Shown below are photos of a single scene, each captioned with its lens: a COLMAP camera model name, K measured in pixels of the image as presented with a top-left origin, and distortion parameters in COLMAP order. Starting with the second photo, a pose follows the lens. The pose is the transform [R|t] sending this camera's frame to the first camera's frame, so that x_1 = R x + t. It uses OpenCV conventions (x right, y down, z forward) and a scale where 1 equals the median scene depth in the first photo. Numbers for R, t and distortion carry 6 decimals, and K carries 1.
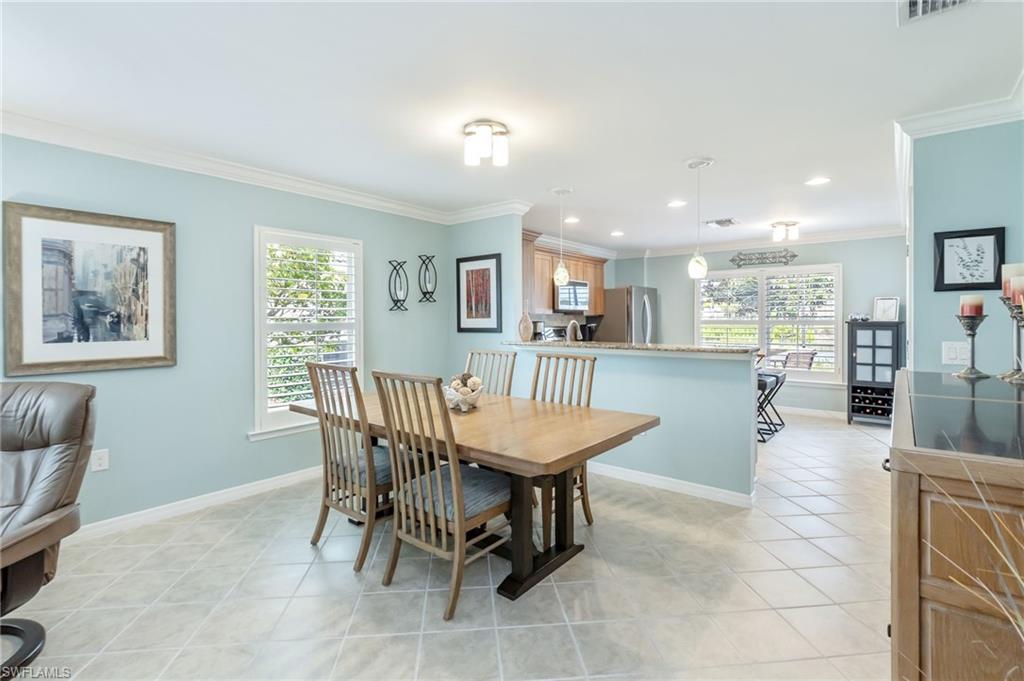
lens RADIAL K [[480.4, 0, 515.8], [0, 480.4, 330.2], [0, 0, 1]] dist [-0.001525, -0.000663]
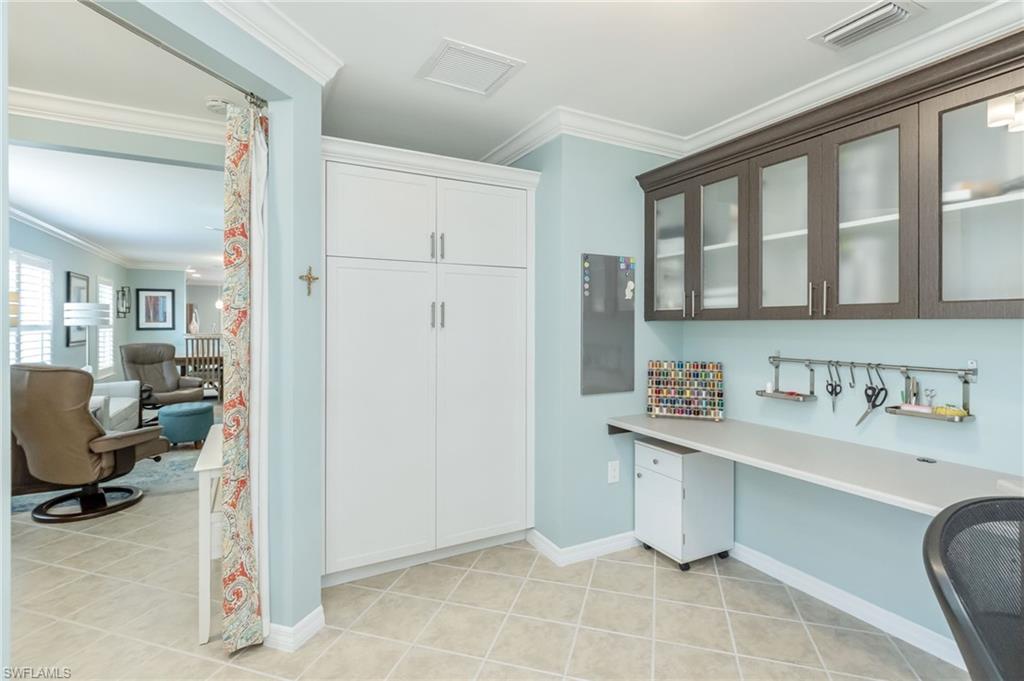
lens RADIAL K [[487.2, 0, 504.7], [0, 487.2, 324.0], [0, 0, 1]] dist [-0.003527, -0.001027]
pose [[0.409394, 0.005138, 0.912343, -1.054987], [0.019542, 0.999705, -0.014399, 0.029150], [-0.912148, 0.023724, 0.409173, -0.847509]]
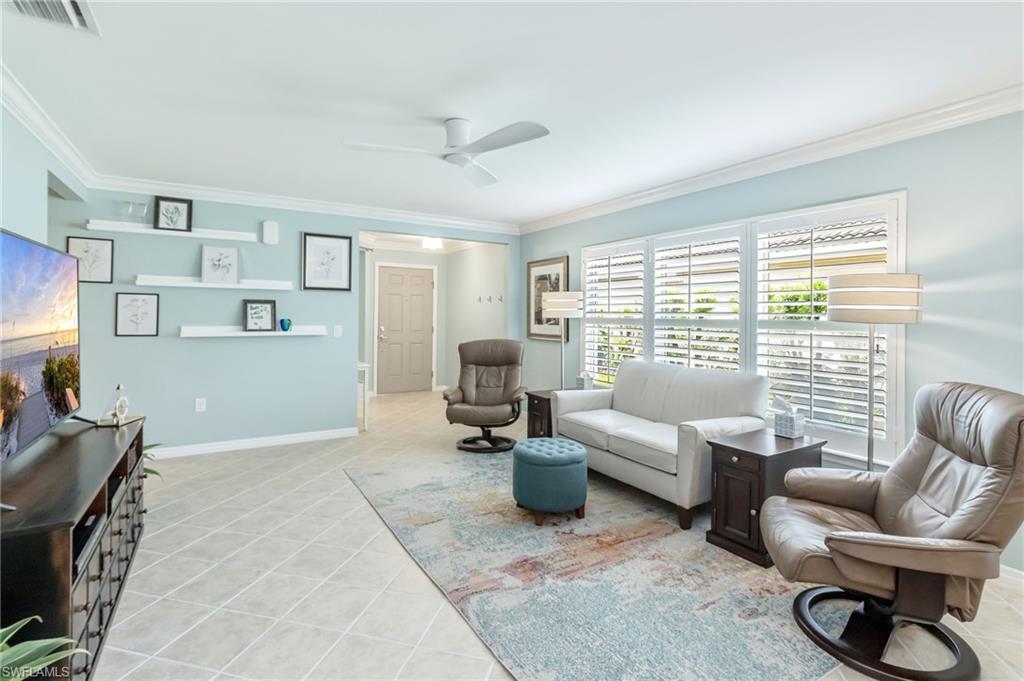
lens RADIAL K [[487.2, 0, 504.7], [0, 487.2, 324.0], [0, 0, 1]] dist [-0.003527, -0.001027]
pose [[-0.352235, 0.025552, -0.935563, 0.046632], [-0.023784, 0.999060, 0.036241, -0.007965], [0.935609, 0.035017, -0.351296, 0.177395]]
